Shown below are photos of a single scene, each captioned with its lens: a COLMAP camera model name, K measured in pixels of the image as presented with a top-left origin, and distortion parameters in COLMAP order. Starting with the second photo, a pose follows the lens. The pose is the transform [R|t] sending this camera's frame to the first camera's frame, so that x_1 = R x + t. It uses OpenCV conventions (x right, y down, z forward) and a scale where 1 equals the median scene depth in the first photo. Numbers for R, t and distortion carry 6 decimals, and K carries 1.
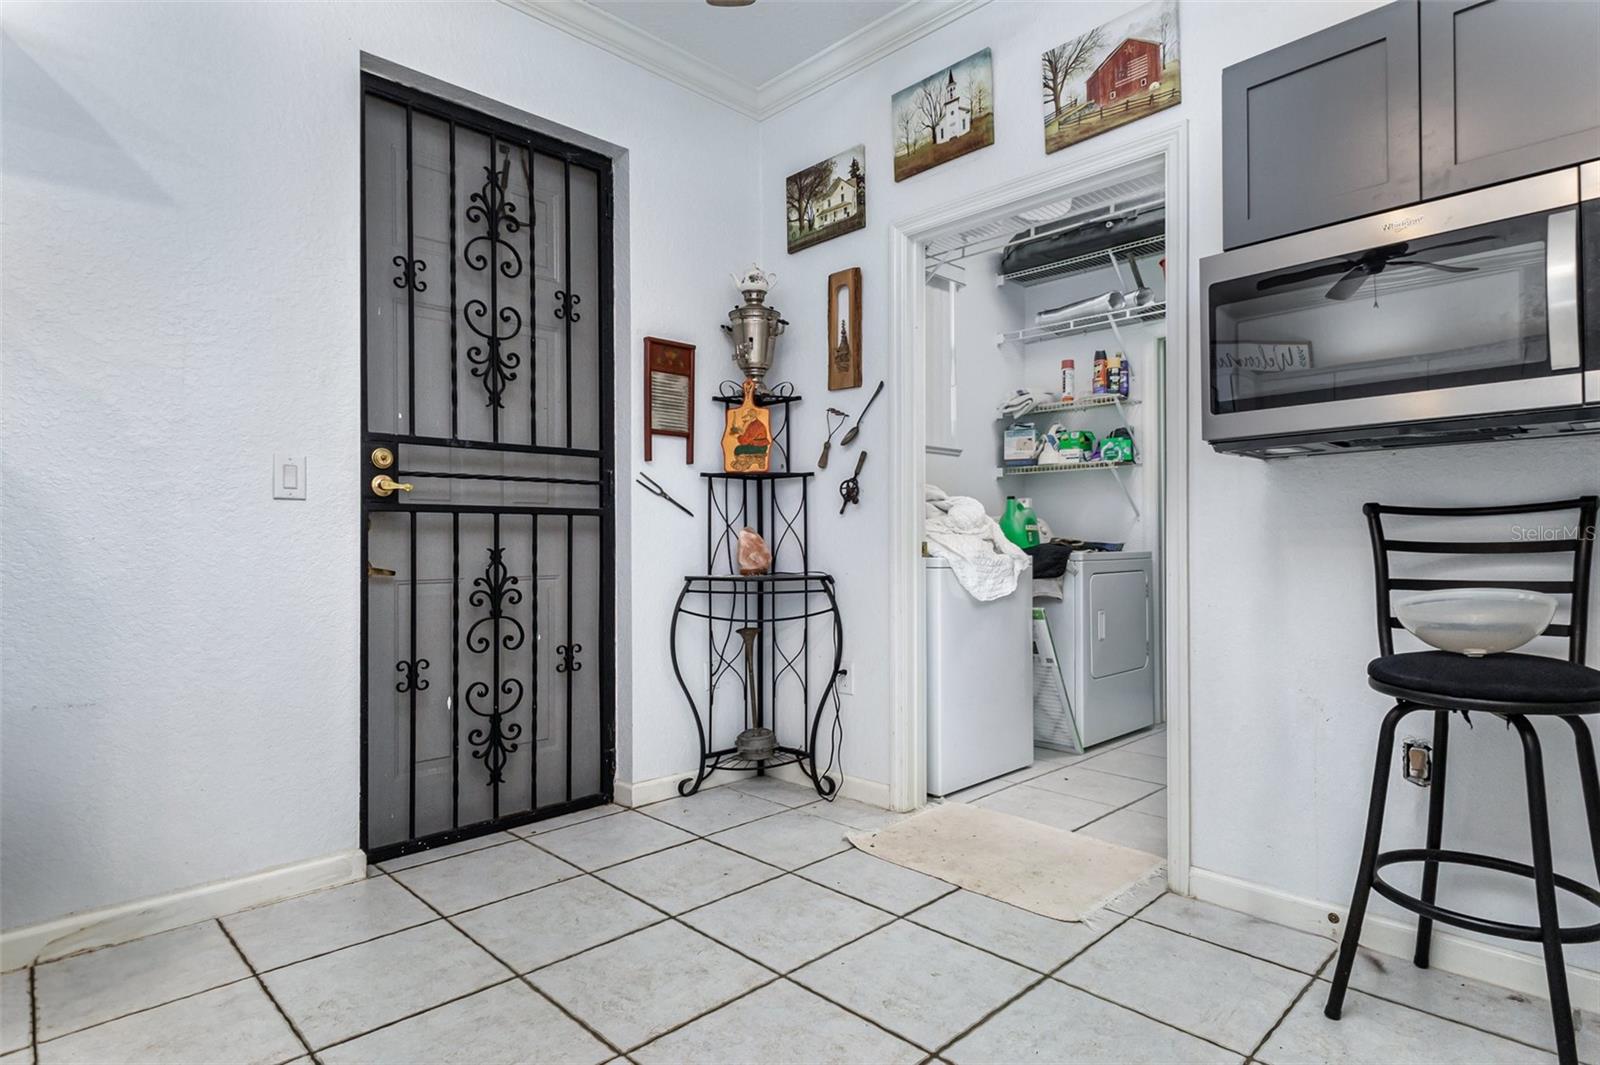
lens RADIAL K [[858.4, 0, 804.3], [0, 858.4, 538.7], [0, 0, 1]] dist [0.020570, -0.008257]
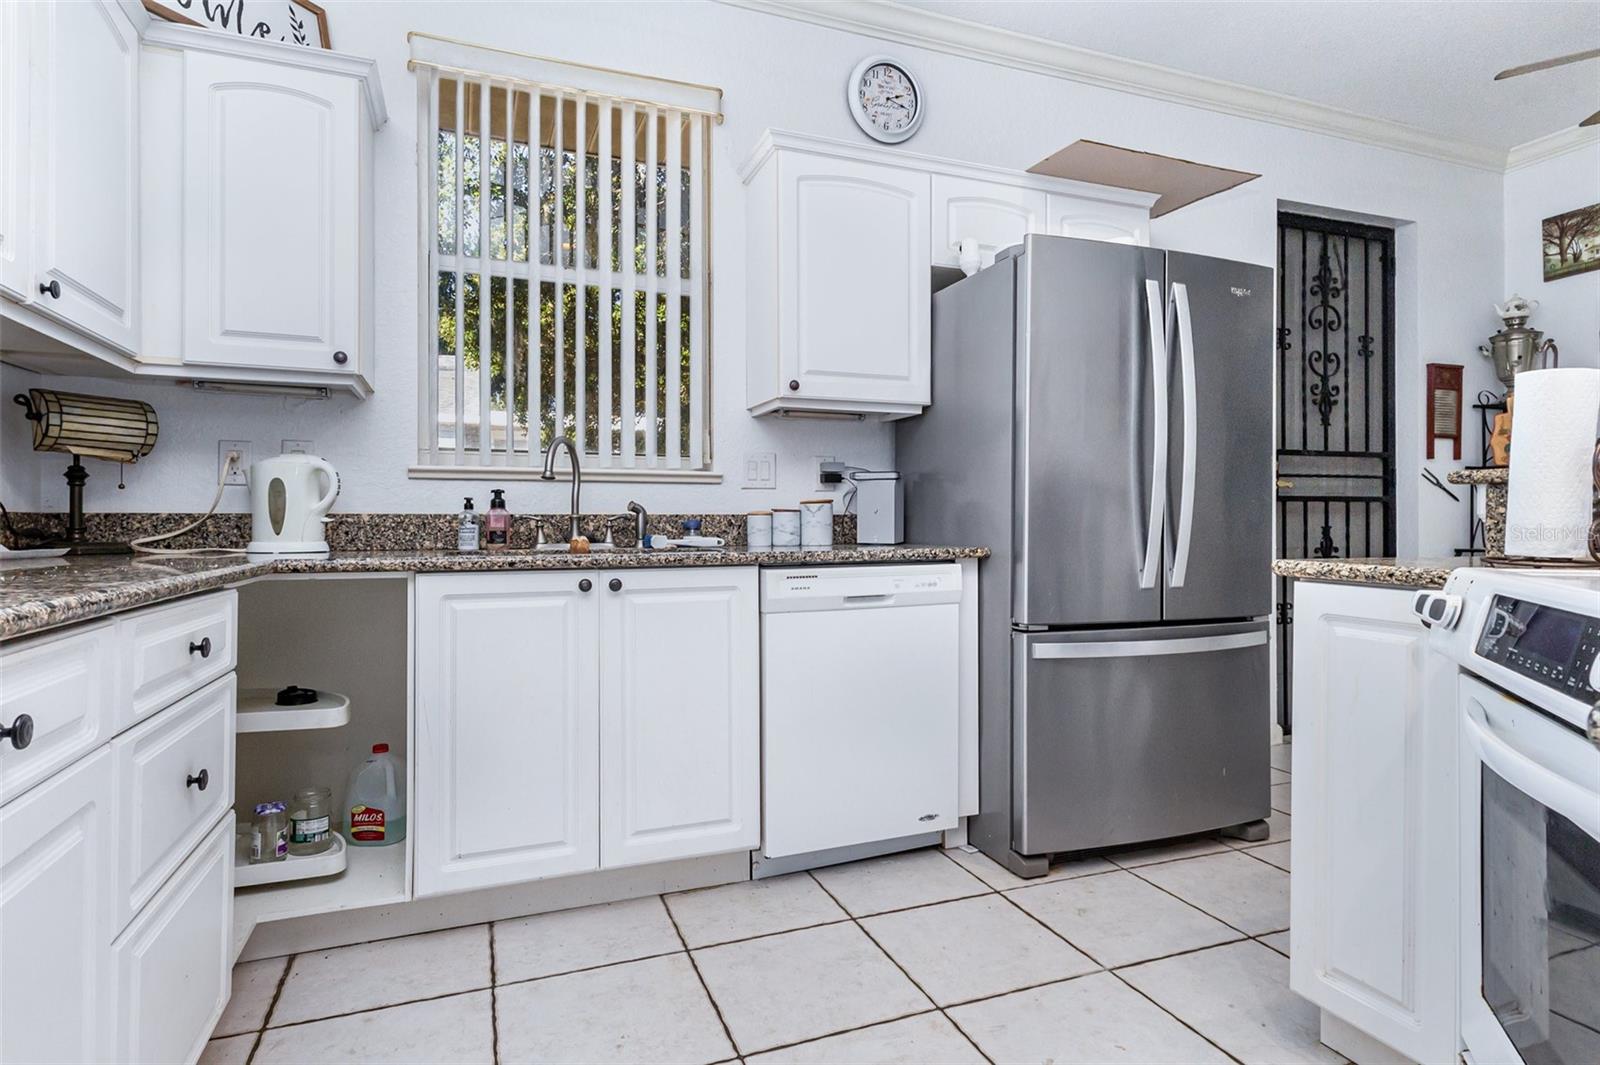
lens RADIAL K [[858.4, 0, 803.2], [0, 858.4, 521.0], [0, 0, 1]] dist [0.020570, -0.008257]
pose [[0.919148, -0.000322, -0.393913, -0.493941], [0.000716, 0.999999, 0.000854, 0.000697], [0.393912, -0.001068, 0.919147, -0.524661]]
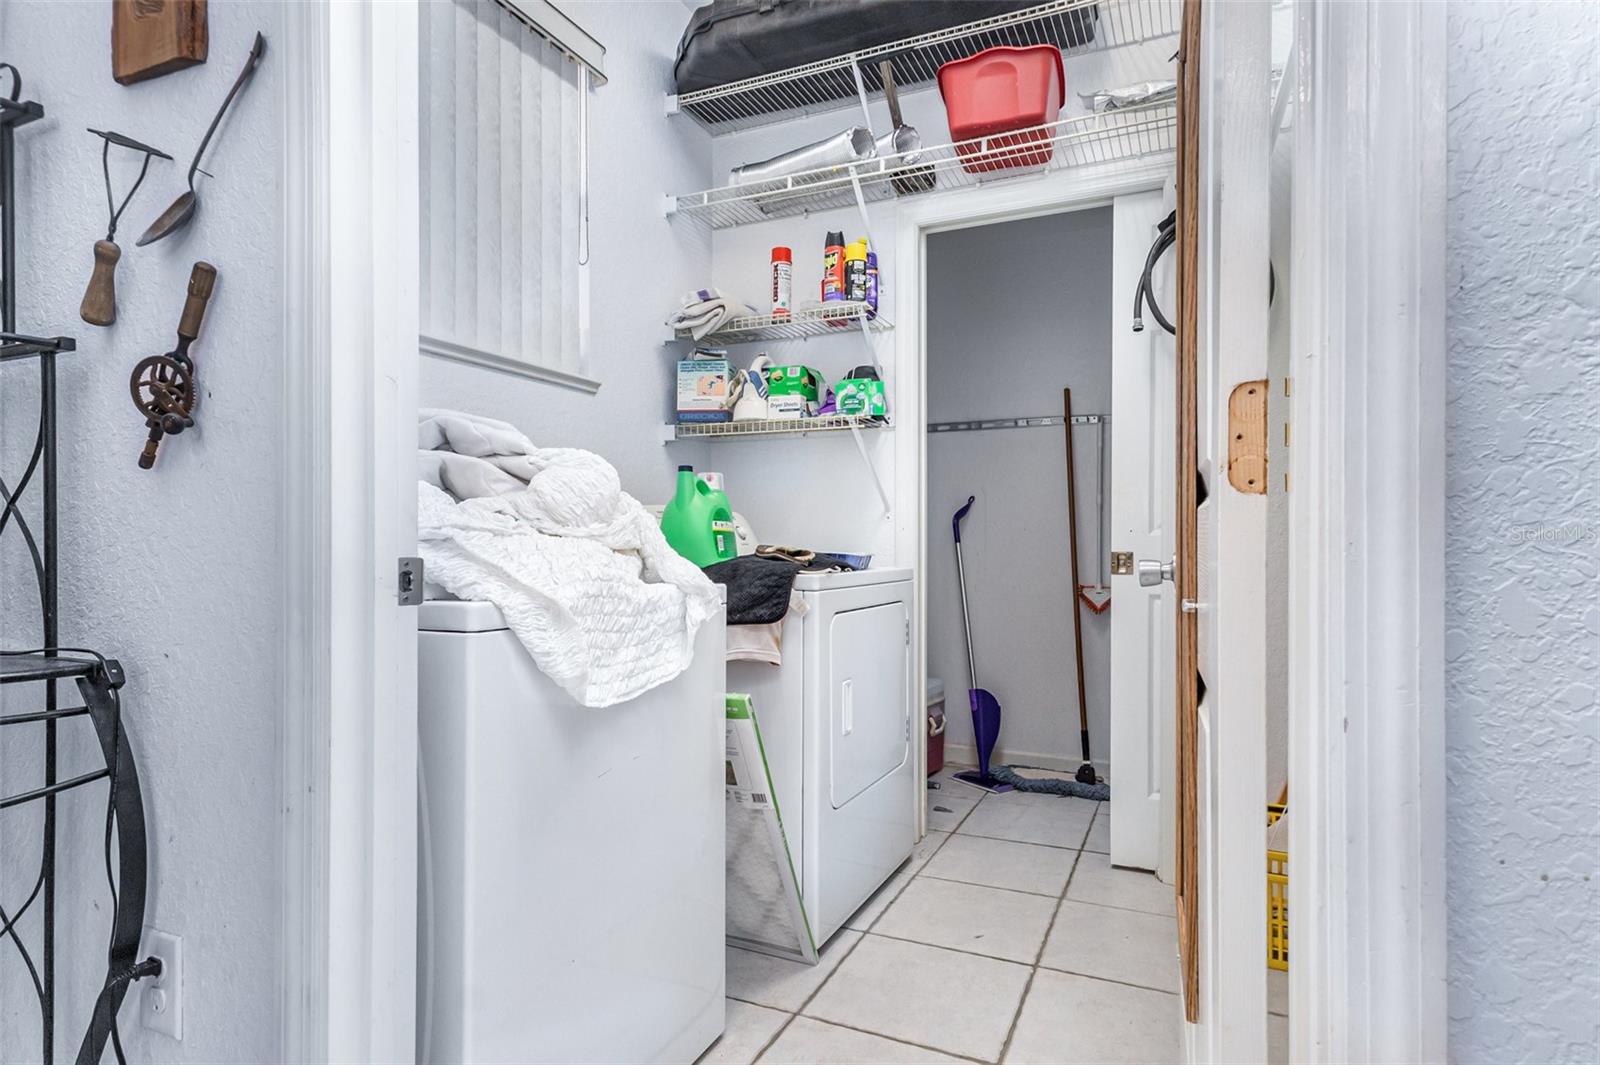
lens RADIAL K [[858.4, 0, 800.7], [0, 858.4, 544.7], [0, 0, 1]] dist [0.020570, -0.008257]
pose [[0.937161, 0.004592, 0.348867, 0.149297], [-0.004936, 0.999988, 0.000097, -0.001890], [-0.348862, -0.001813, 0.937172, 0.584319]]
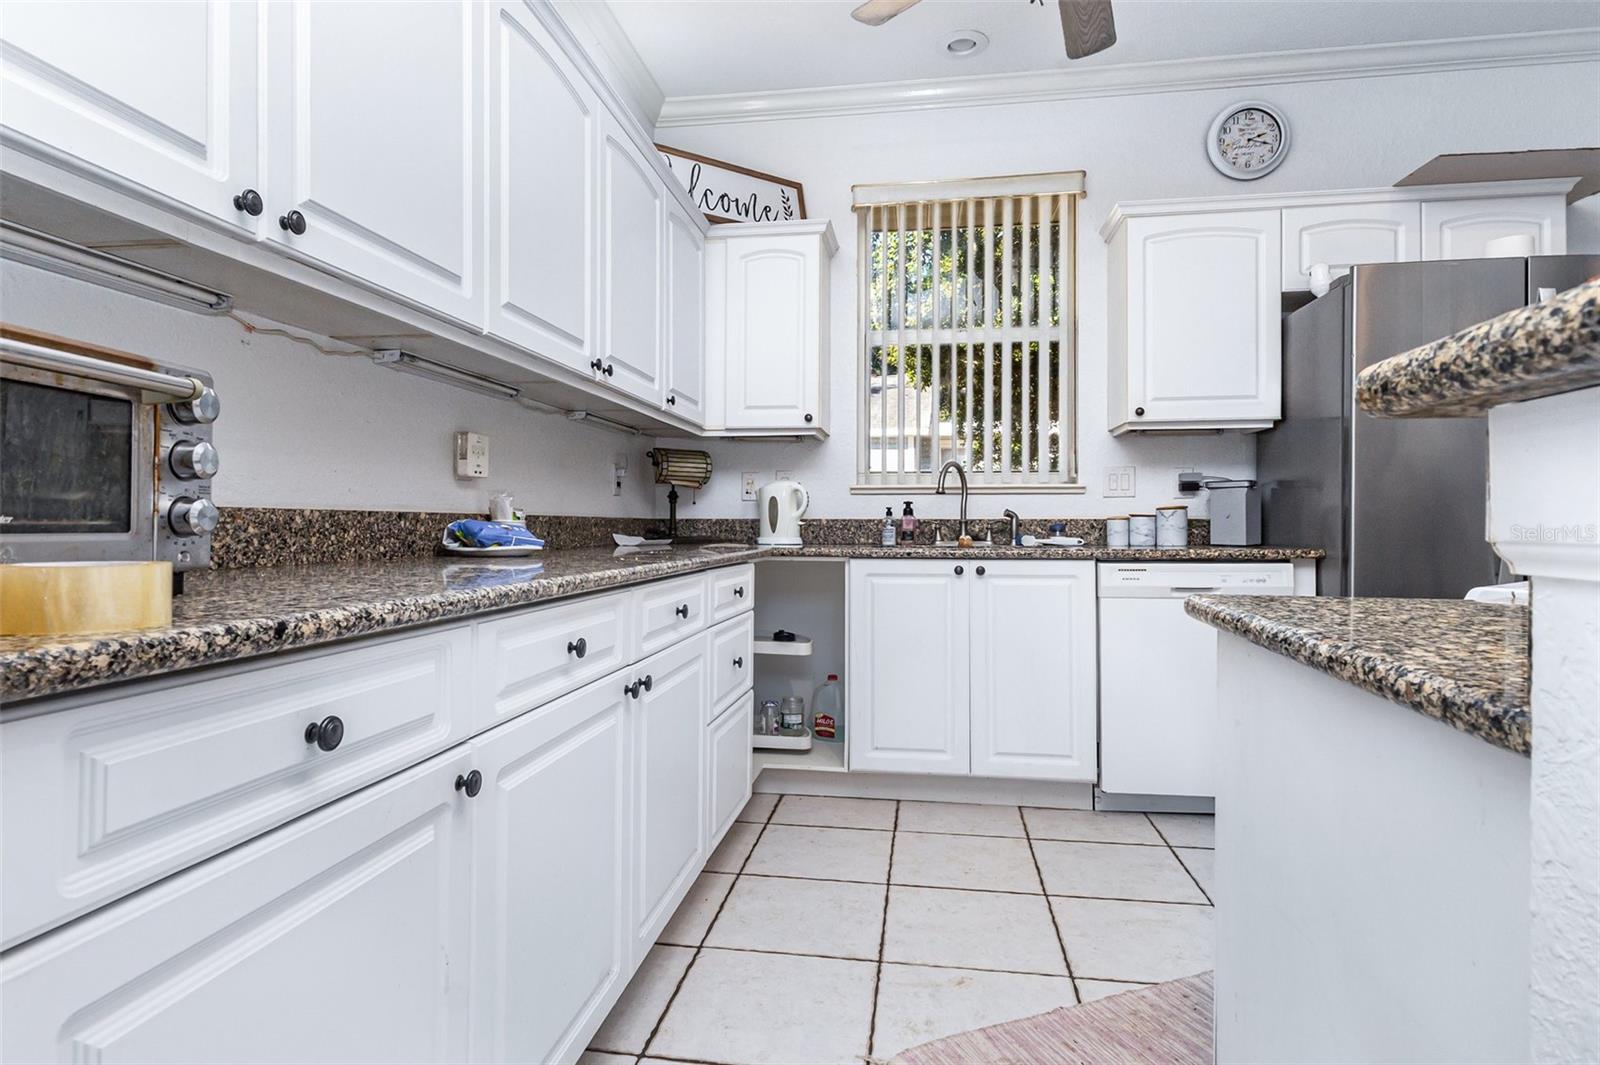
lens RADIAL K [[858.4, 0, 795.9], [0, 858.4, 518.3], [0, 0, 1]] dist [0.020570, -0.008257]
pose [[0.601853, -0.002608, -0.798603, -0.290148], [-0.000415, 0.999994, -0.003578, -0.001936], [0.798607, 0.002485, 0.601848, -0.670751]]
